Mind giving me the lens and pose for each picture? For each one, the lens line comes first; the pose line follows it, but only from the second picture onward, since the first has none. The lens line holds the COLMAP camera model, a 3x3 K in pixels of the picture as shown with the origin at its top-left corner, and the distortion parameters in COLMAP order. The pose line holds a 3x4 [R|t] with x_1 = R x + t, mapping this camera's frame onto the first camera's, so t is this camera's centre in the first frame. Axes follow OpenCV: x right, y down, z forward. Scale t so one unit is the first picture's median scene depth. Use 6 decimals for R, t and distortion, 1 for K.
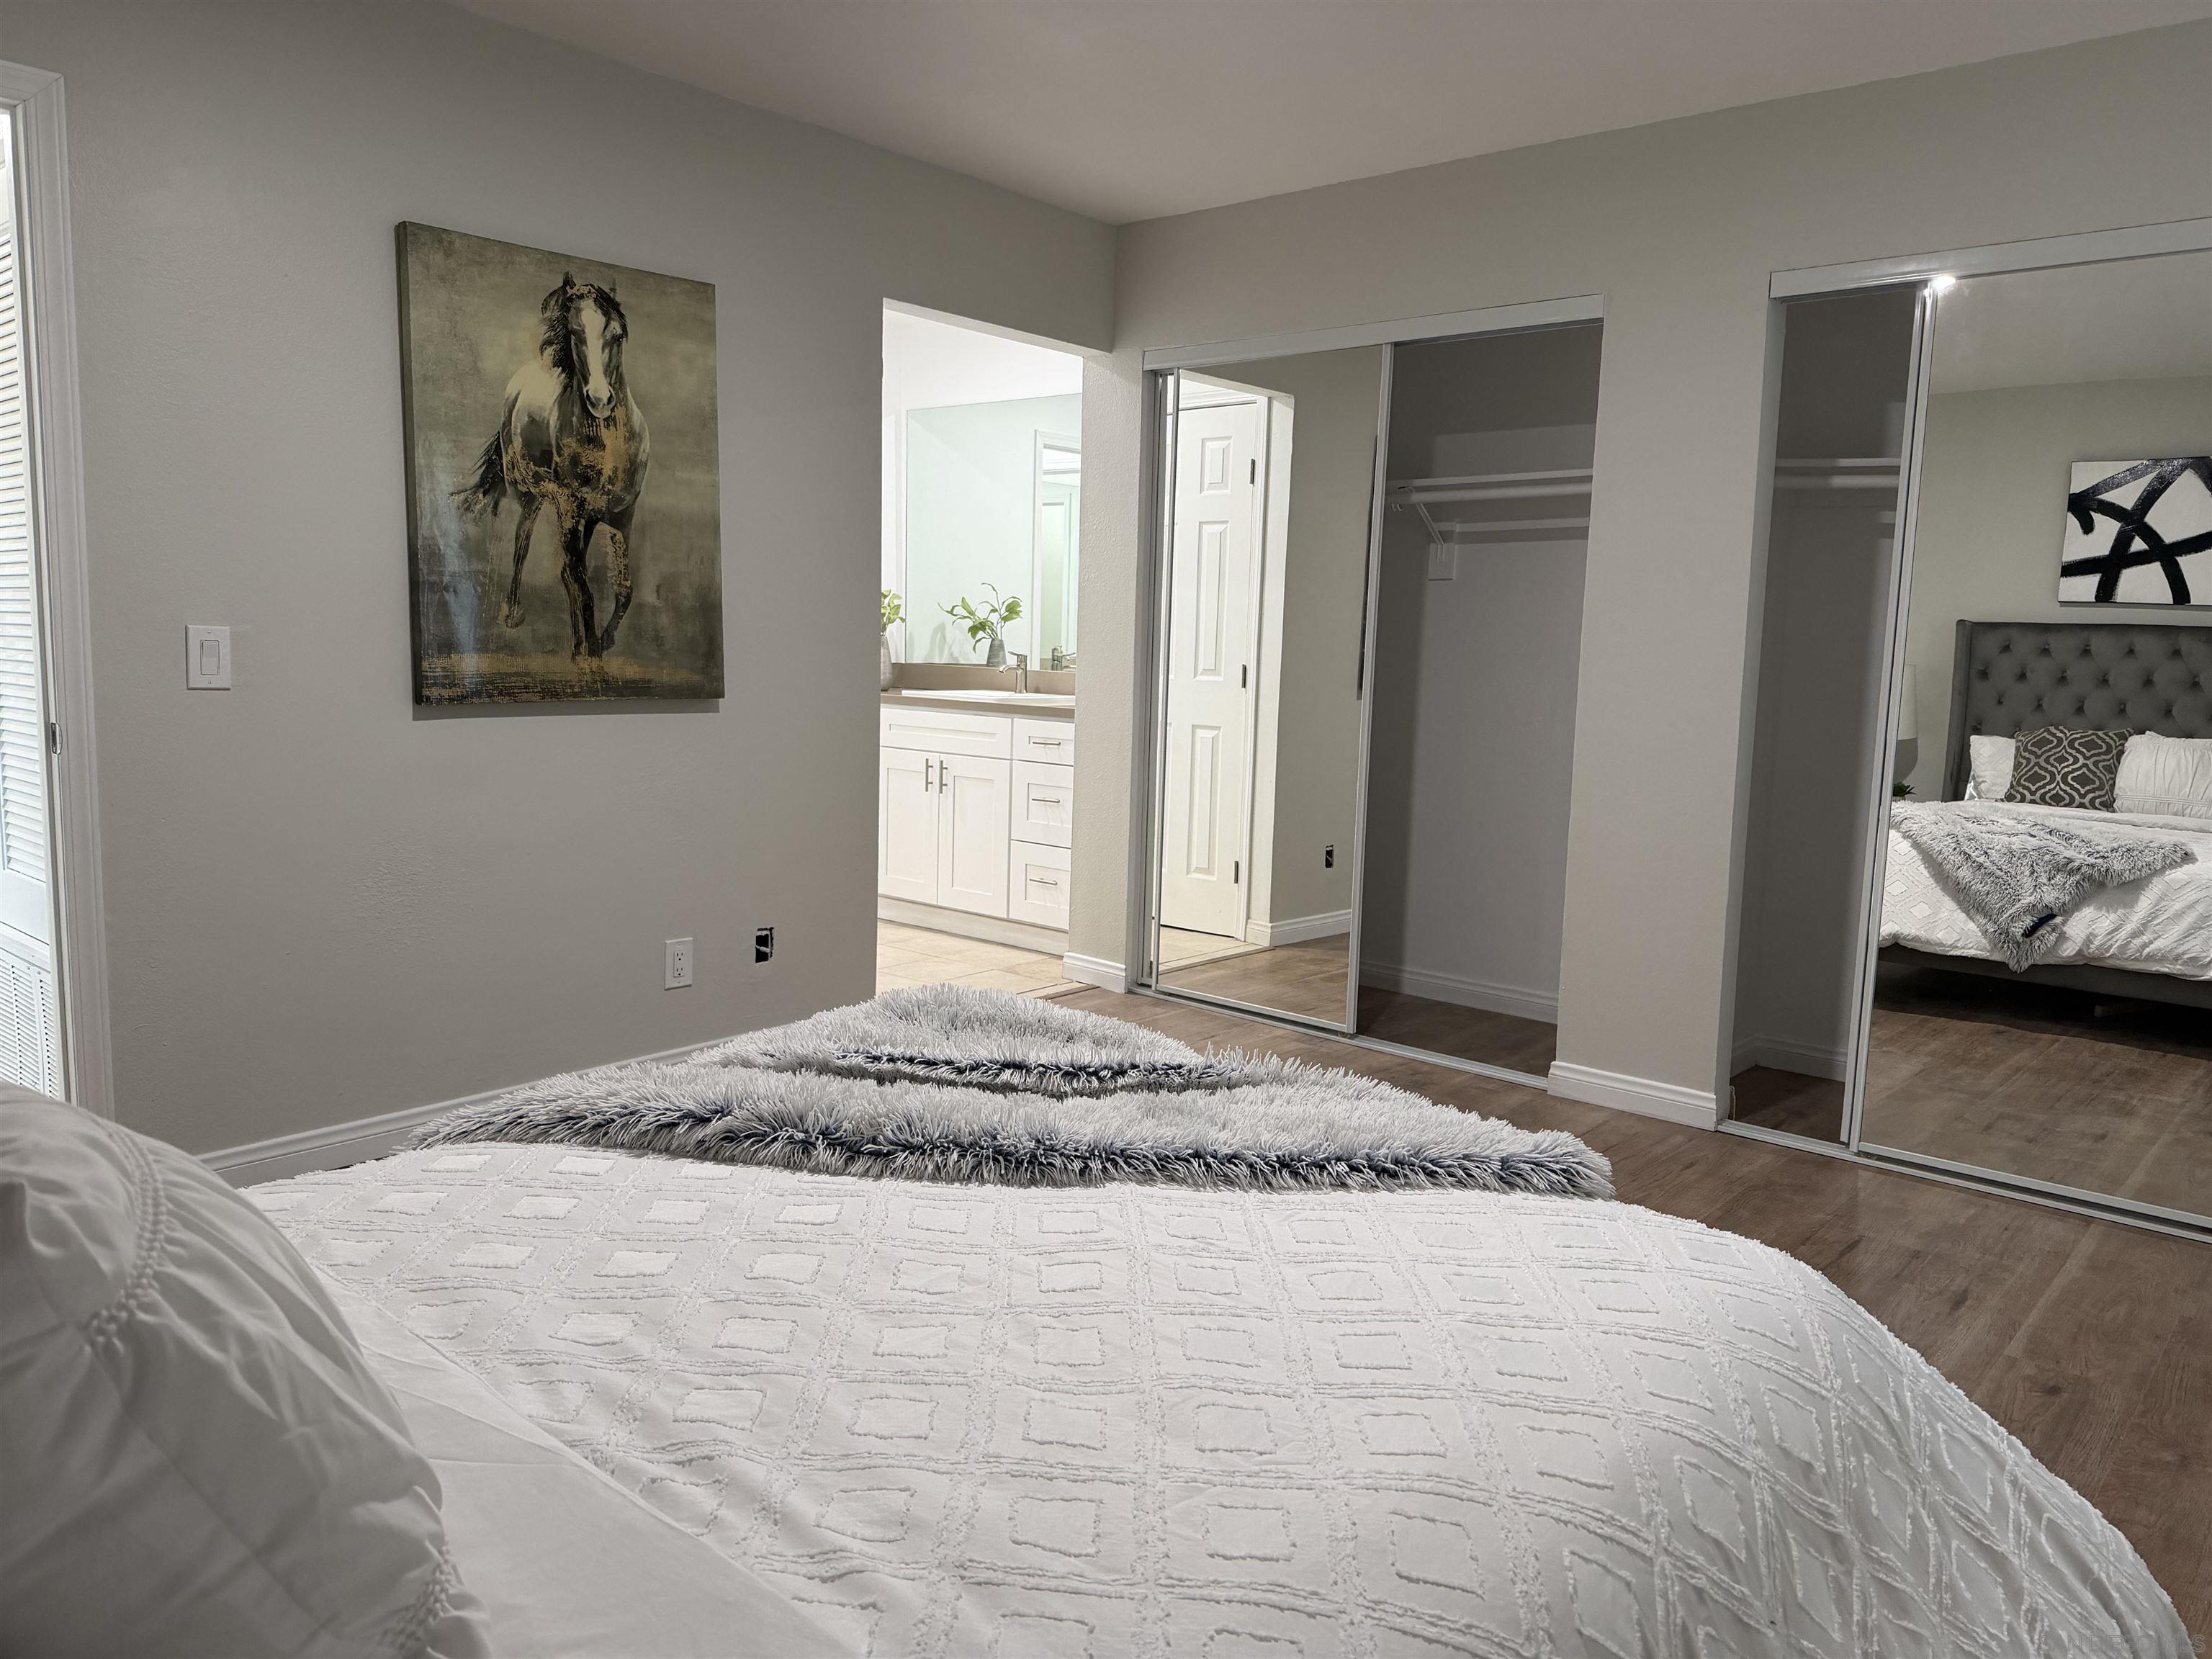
lens RADIAL K [[1550.8, 0, 1137.1], [0, 1550.8, 833.7], [0, 0, 1]] dist [0.003653, -0.004936]
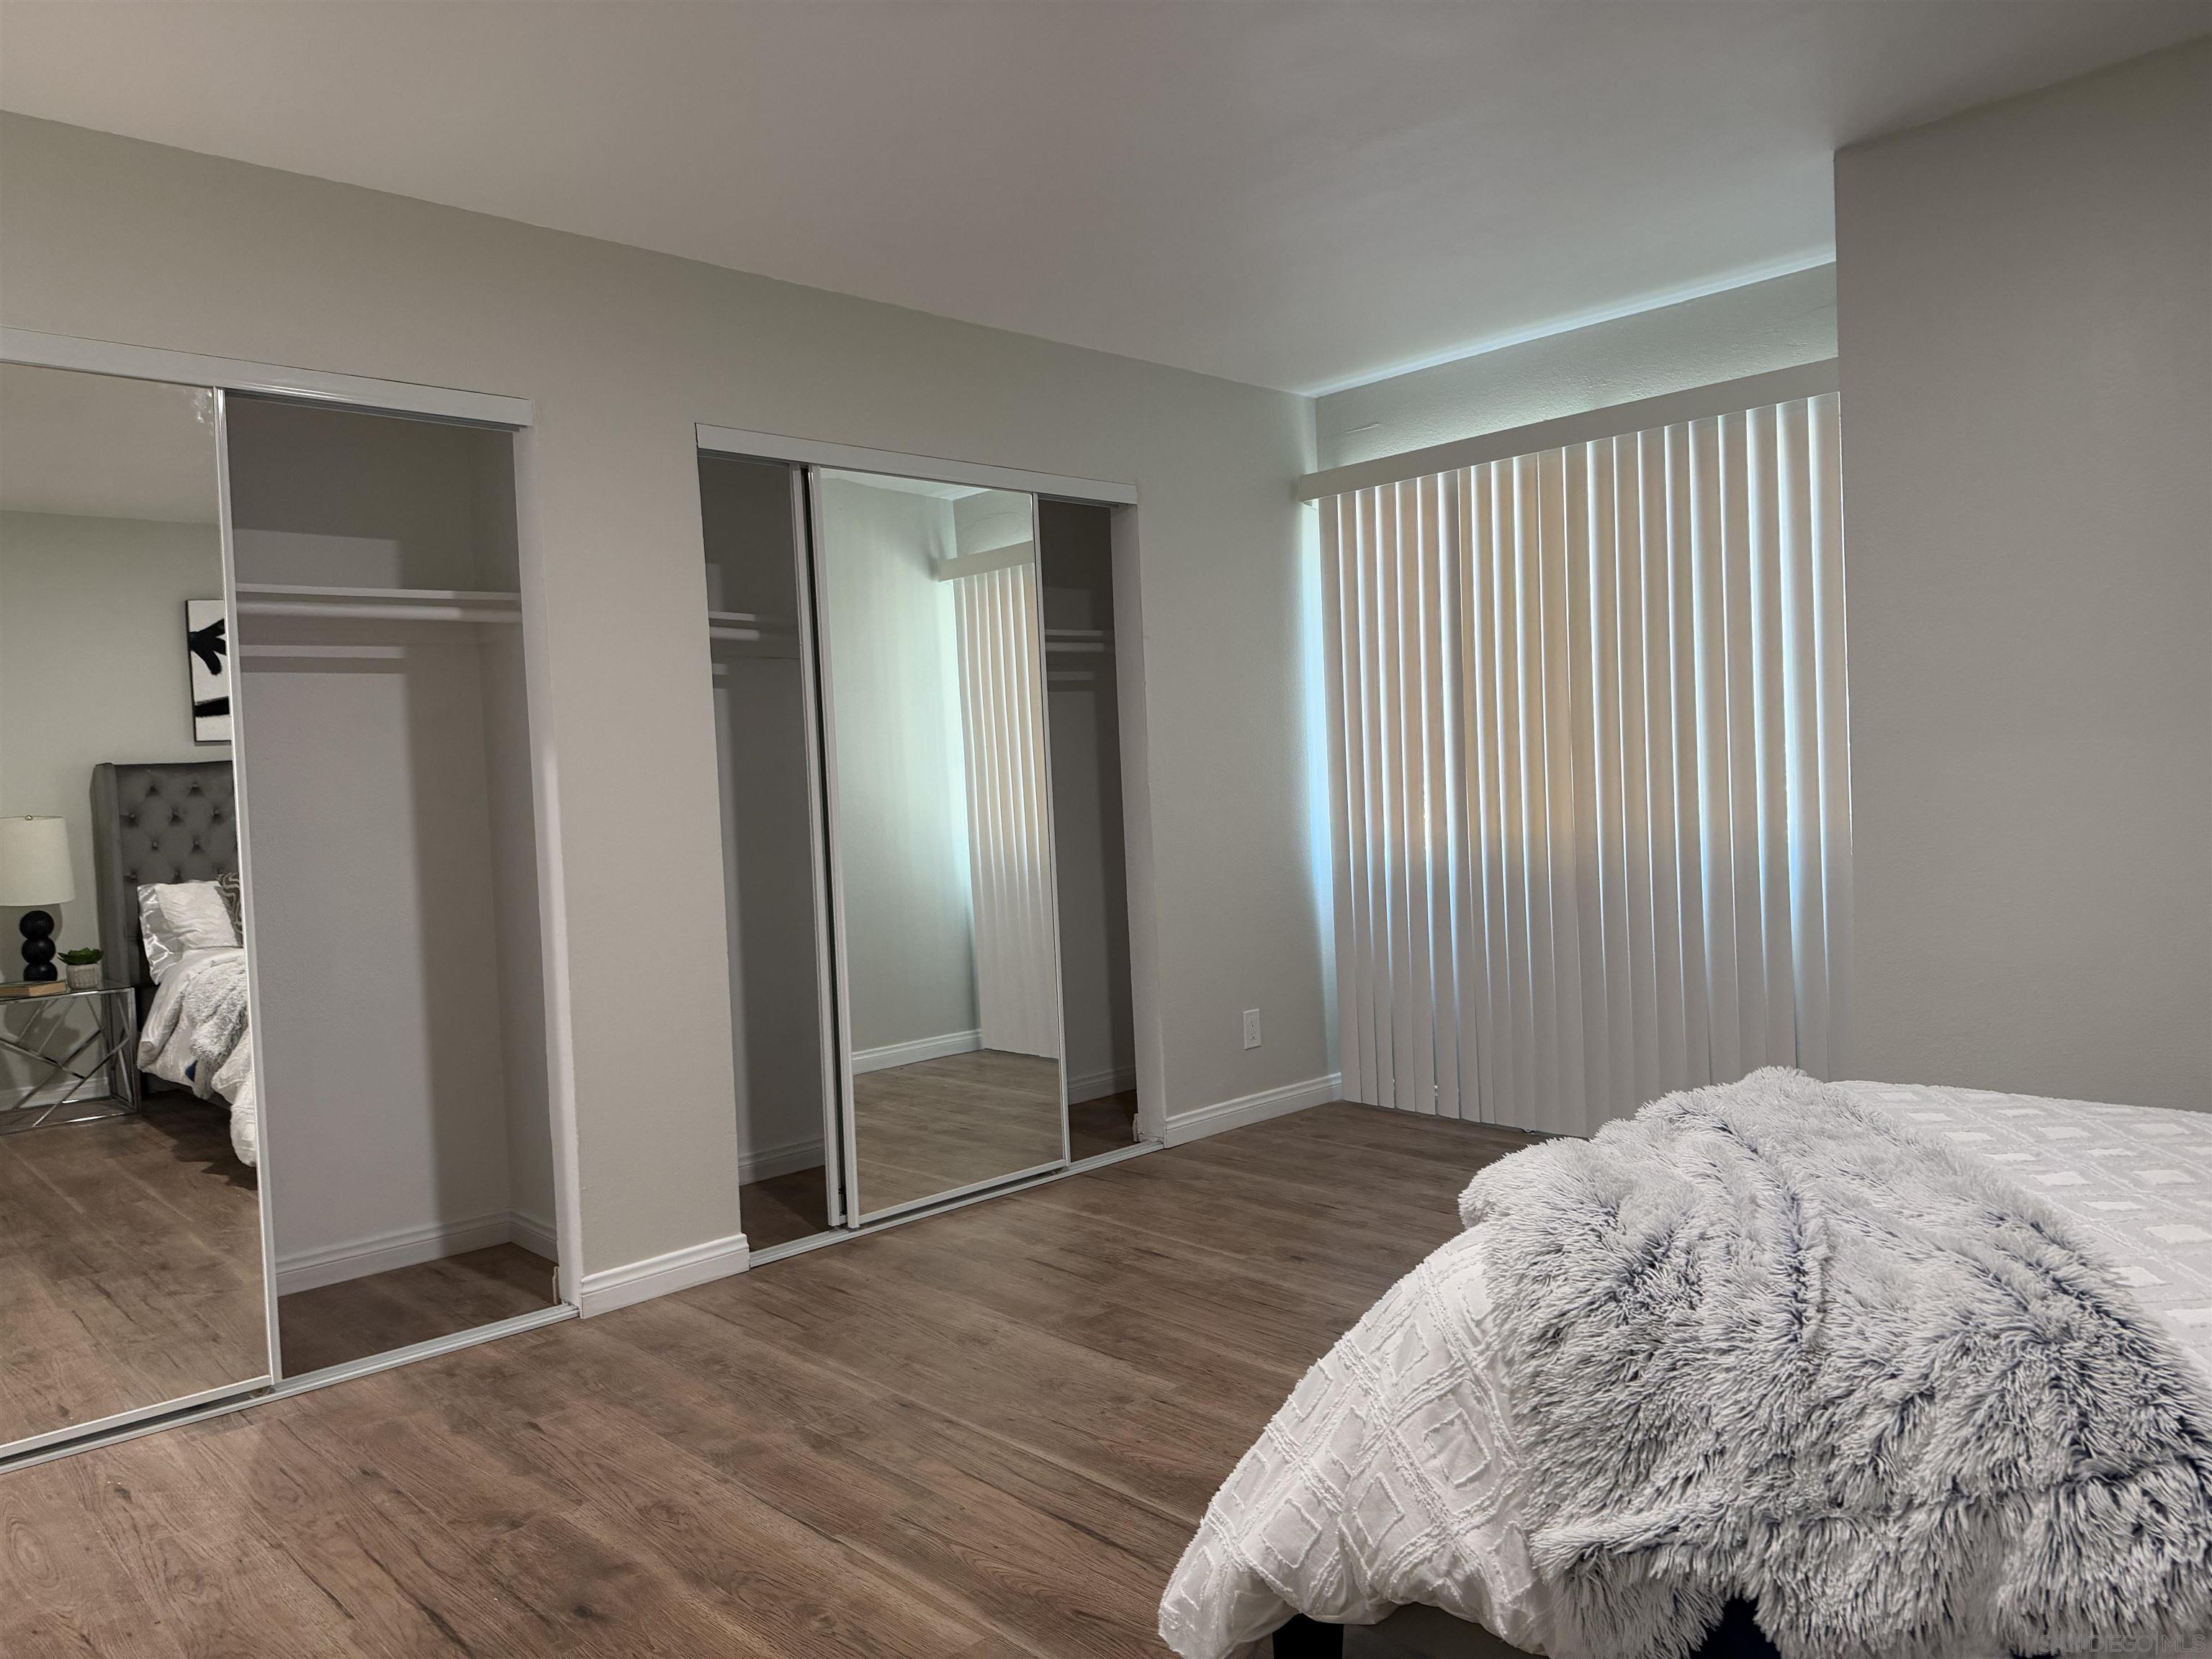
lens RADIAL K [[1503.4, 0, 1106.0], [0, 1503.4, 829.5], [0, 0, 1]] dist [0.022603, -0.002850]
pose [[0.094516, -0.074709, 0.992716, -0.549152], [0.159321, 0.985463, 0.058994, -0.108346], [-0.982692, 0.152585, 0.105044, 0.621536]]
